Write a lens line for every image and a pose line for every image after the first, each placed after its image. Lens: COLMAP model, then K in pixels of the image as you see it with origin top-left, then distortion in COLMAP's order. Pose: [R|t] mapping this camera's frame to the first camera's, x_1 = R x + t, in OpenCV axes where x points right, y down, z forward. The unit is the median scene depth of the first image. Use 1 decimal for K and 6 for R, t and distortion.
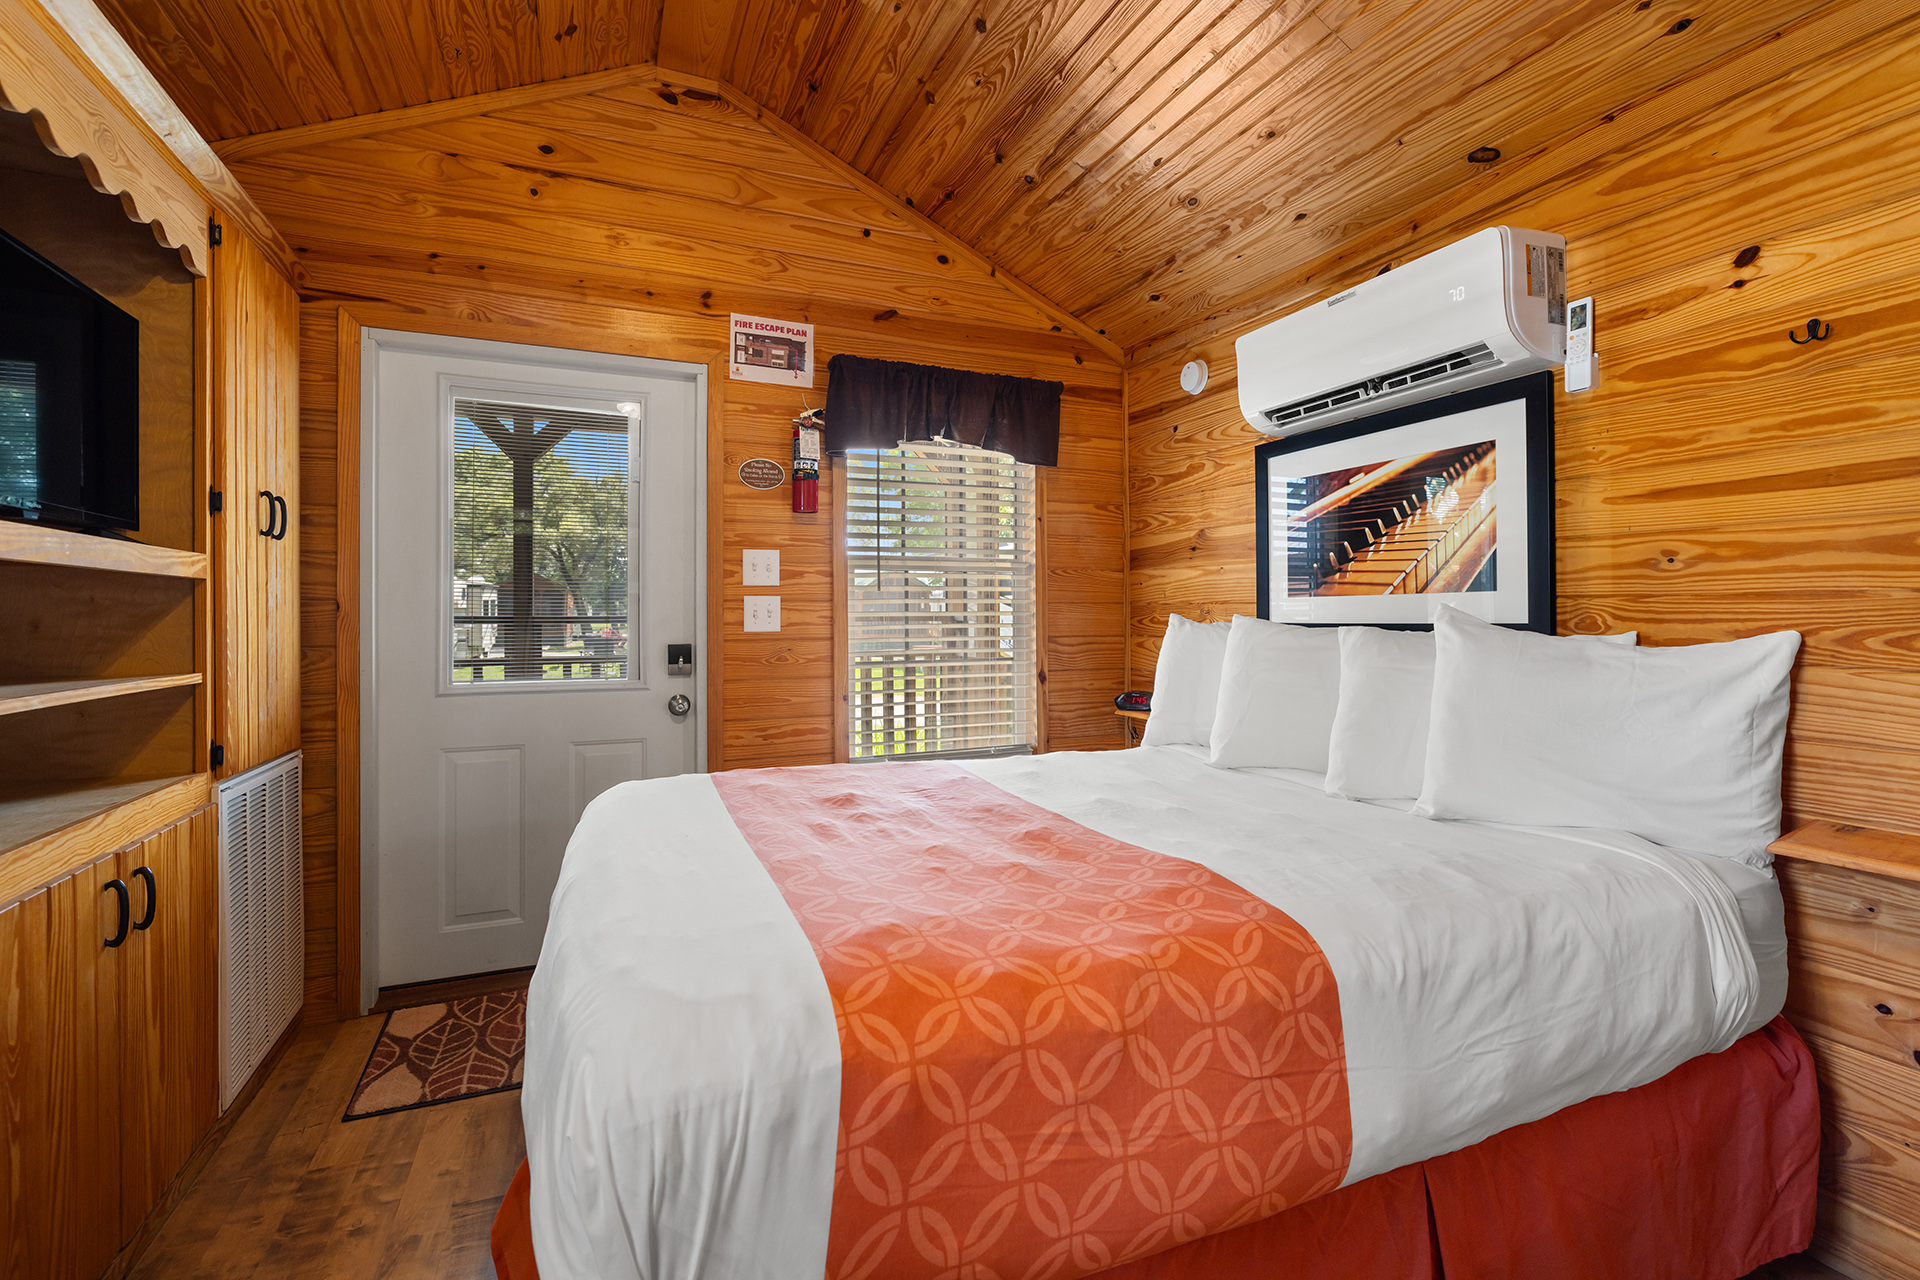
lens RADIAL K [[880.8, 0, 955.5], [0, 880.8, 626.3], [0, 0, 1]] dist [-0.001106, -0.000126]
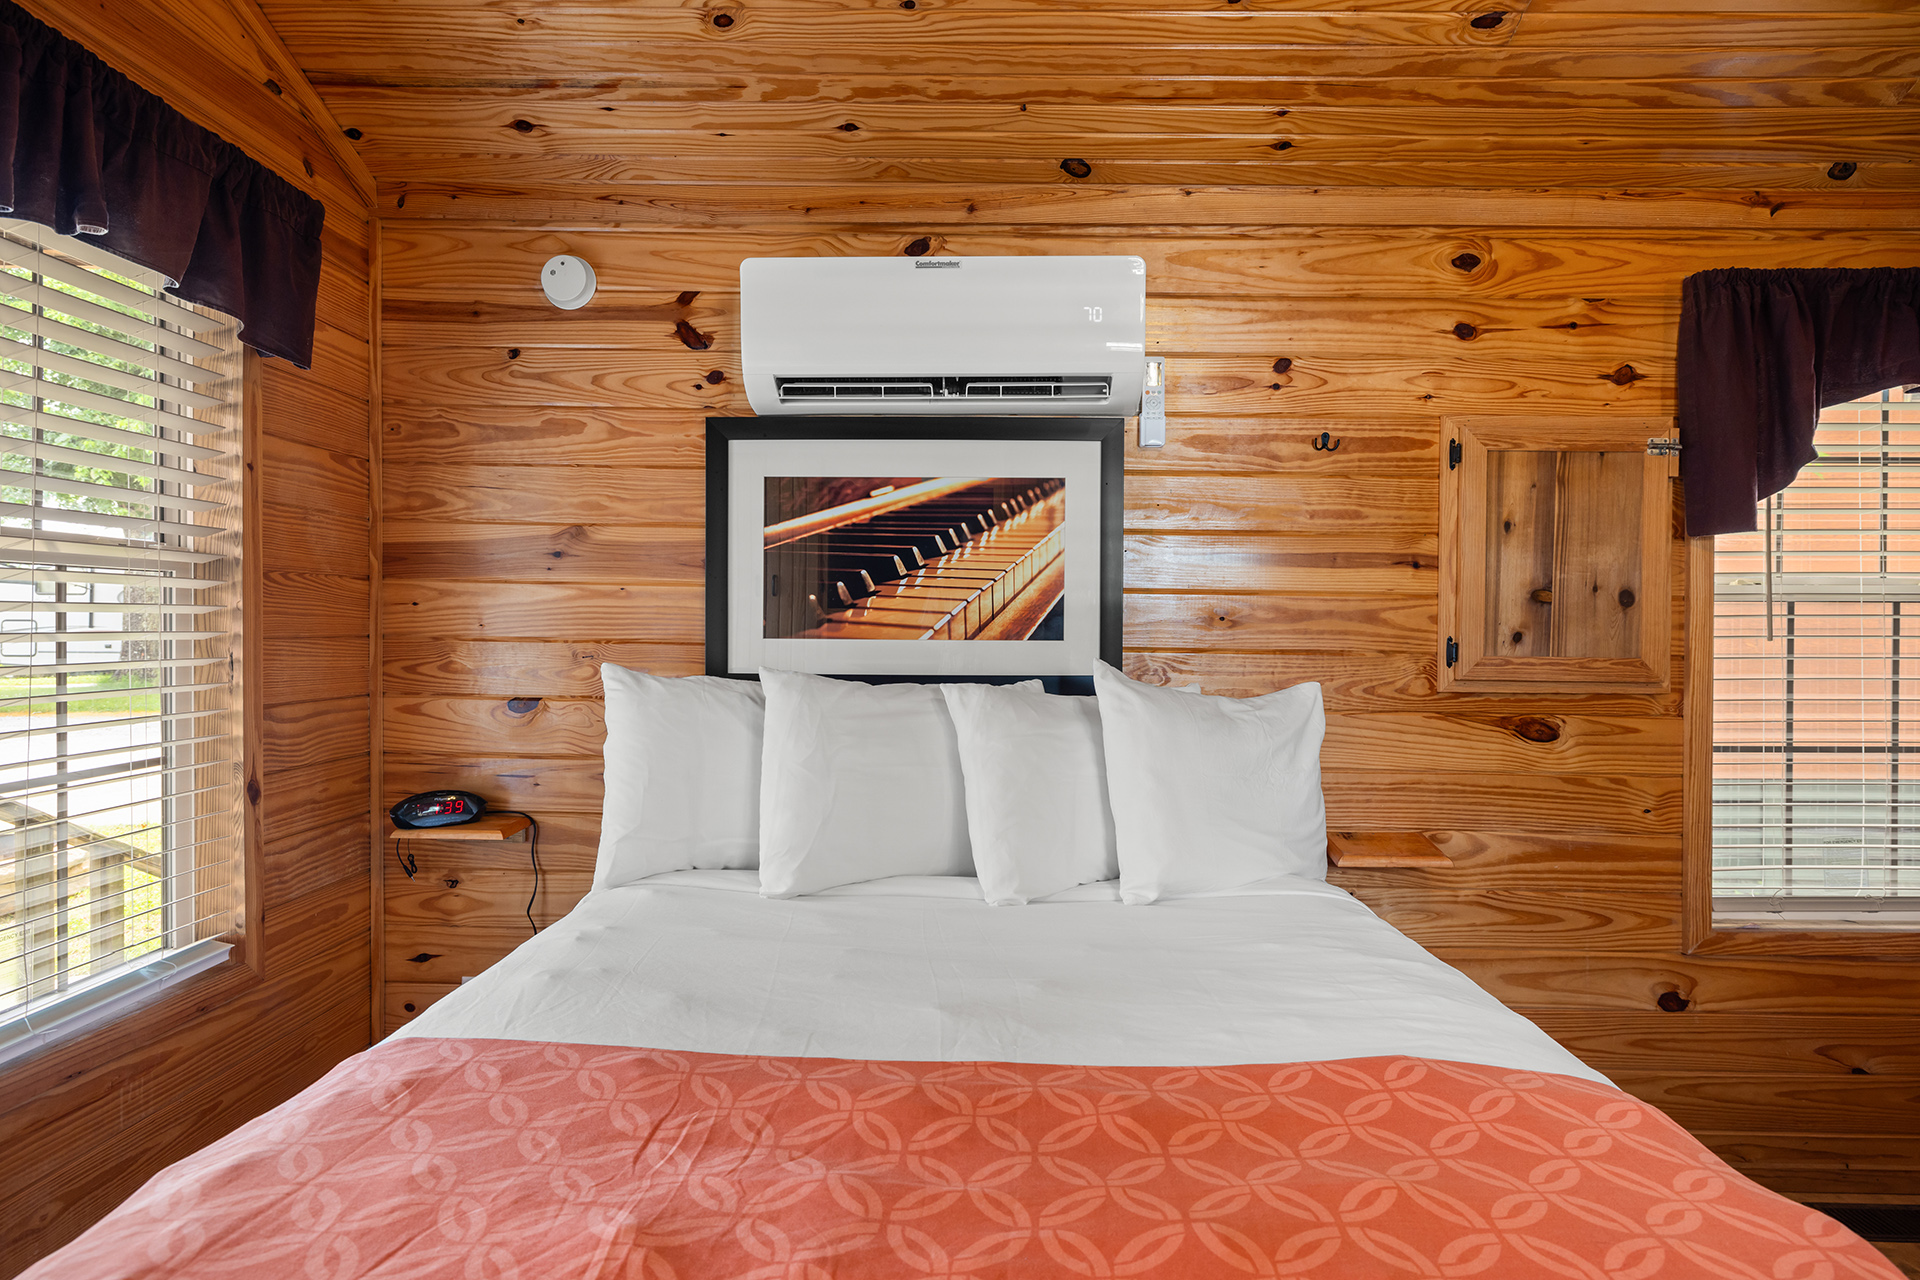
lens RADIAL K [[1017.1, 0, 962.7], [0, 1017.1, 644.9], [0, 0, 1]] dist [0.001738, -0.000654]
pose [[0.401984, -0.010960, 0.915581, -0.340182], [-0.000481, 0.999926, 0.012181, -0.039591], [-0.915647, -0.005337, 0.401949, 0.542215]]
